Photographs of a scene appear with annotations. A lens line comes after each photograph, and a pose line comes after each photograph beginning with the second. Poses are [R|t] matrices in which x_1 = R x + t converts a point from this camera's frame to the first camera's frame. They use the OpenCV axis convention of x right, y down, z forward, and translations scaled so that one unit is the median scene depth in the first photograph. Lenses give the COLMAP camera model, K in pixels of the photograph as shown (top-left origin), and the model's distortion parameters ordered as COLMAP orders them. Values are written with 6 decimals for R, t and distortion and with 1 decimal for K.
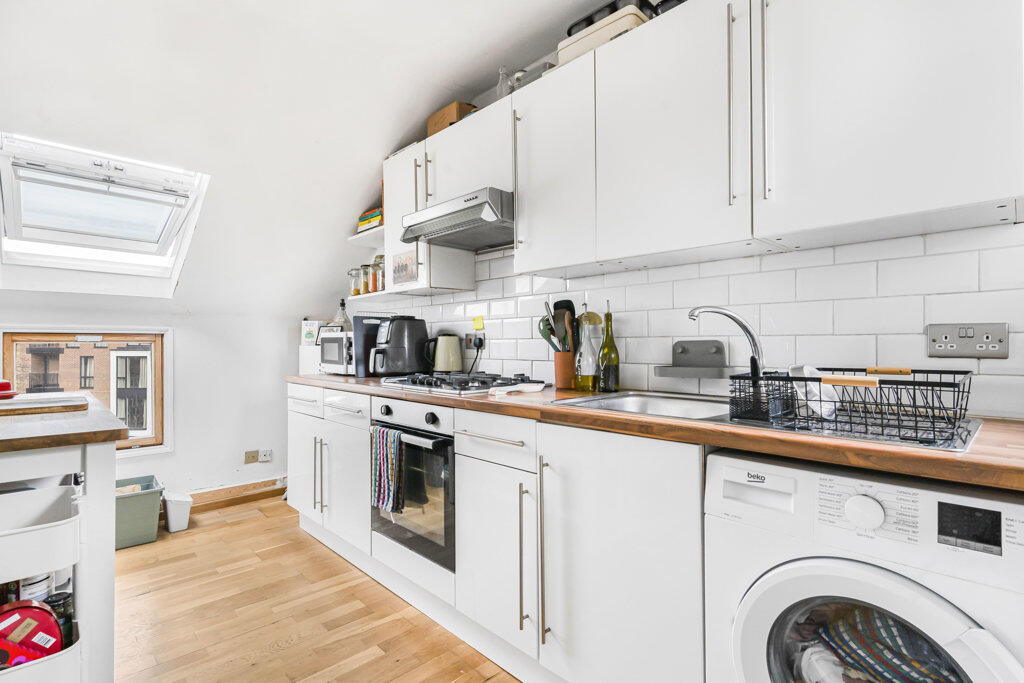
lens RADIAL K [[492.8, 0, 504.4], [0, 492.8, 341.3], [0, 0, 1]] dist [0.013584, 0.000568]
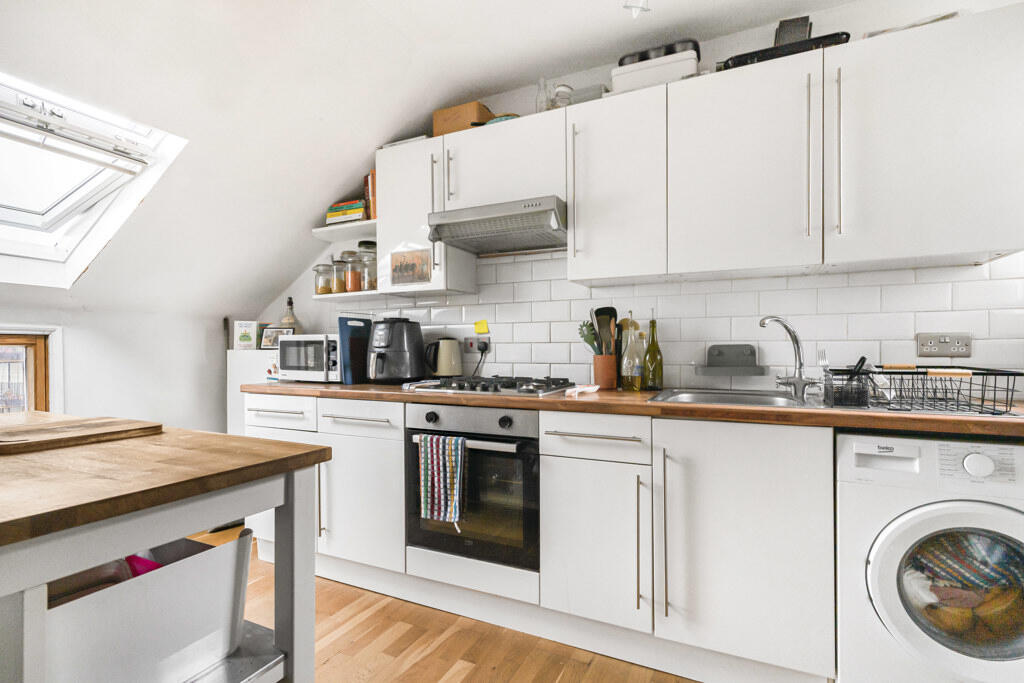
lens RADIAL K [[492.8, 0, 502.8], [0, 492.8, 348.1], [0, 0, 1]] dist [0.013584, 0.000568]
pose [[0.935922, -0.001366, 0.352205, -0.469021], [-0.000731, 0.999983, 0.005819, 0.000438], [-0.352206, -0.005704, 0.935905, 0.063987]]
